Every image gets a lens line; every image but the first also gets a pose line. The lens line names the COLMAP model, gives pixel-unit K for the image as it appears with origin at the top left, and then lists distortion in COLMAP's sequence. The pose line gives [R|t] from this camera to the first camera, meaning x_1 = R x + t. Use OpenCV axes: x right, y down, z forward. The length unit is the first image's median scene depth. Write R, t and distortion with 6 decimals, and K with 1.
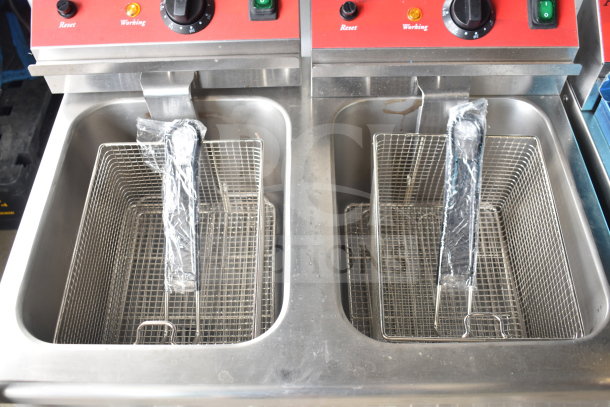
lens RADIAL K [[633.7, 0, 300.3], [0, 633.7, 203.9], [0, 0, 1]] dist [-0.033334, 0.000000]
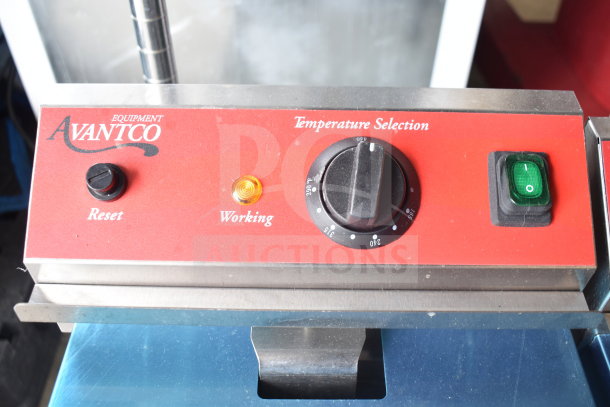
lens RADIAL K [[600.7, 0, 302.3], [0, 600.7, 206.0], [0, 0, 1]] dist [-0.061347, 0.000000]
pose [[0.998849, 0.039829, 0.026728, -0.238108], [-0.036173, 0.991426, -0.125561, -0.243518], [-0.031499, 0.124449, 0.991726, 0.557845]]
